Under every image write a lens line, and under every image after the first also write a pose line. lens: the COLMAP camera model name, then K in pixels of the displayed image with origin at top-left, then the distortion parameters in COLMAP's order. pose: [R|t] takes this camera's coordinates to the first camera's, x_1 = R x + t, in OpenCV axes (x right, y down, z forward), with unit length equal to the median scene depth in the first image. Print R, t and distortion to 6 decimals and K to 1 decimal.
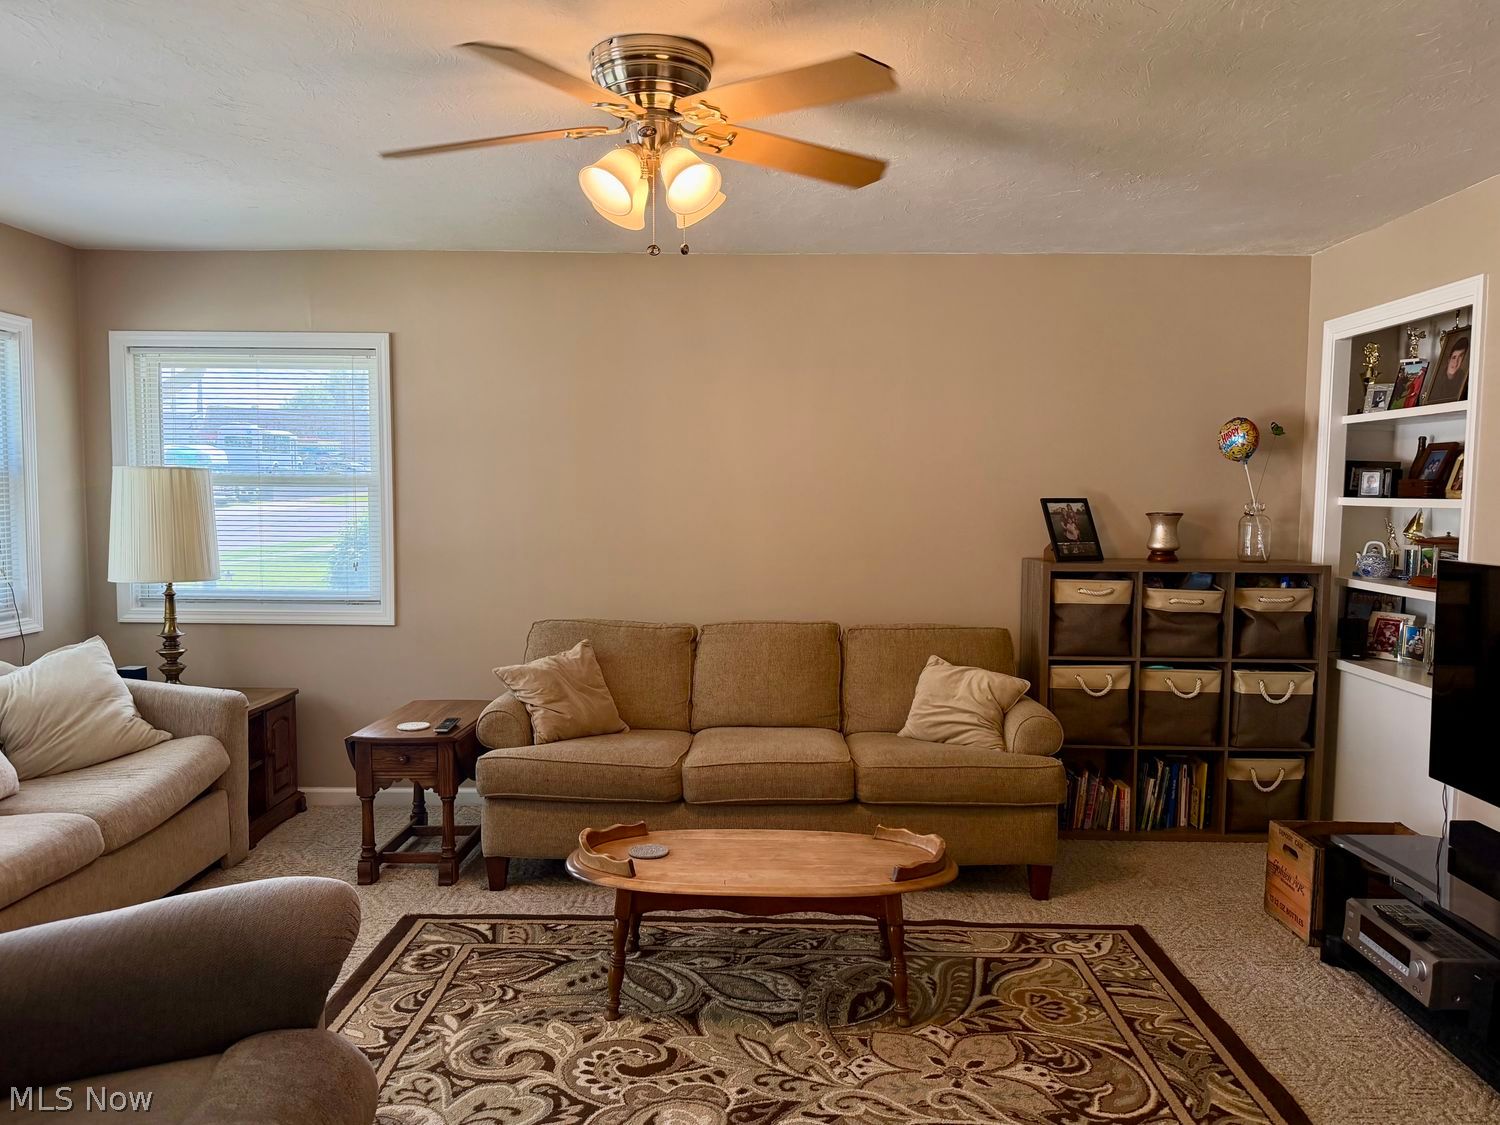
lens RADIAL K [[1098.7, 0, 750.0], [0, 1098.7, 562.5], [0, 0, 1]] dist [0.095408, -0.143707]
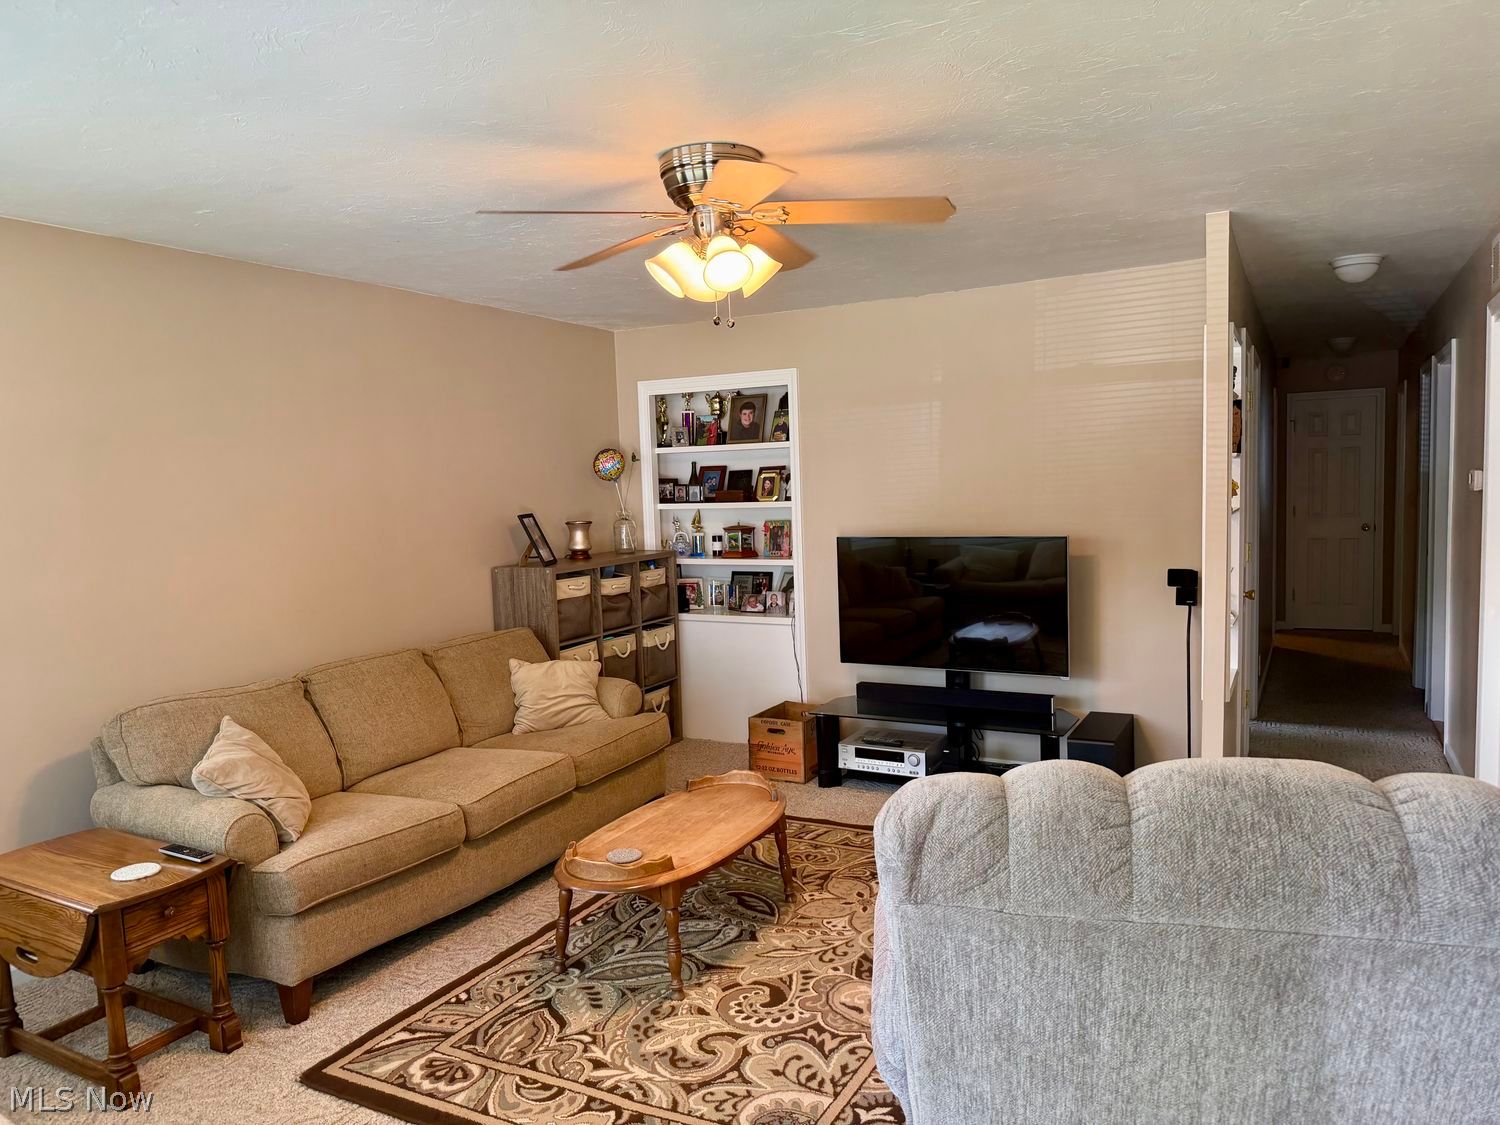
lens RADIAL K [[1031.3, 0, 750.0], [0, 1031.3, 562.5], [0, 0, 1]] dist [0.082289, -0.135066]
pose [[0.464472, -0.096511, 0.880313, -0.862160], [0.099445, 0.993441, 0.056444, -0.065913], [-0.879987, 0.061326, 0.471023, 0.377086]]
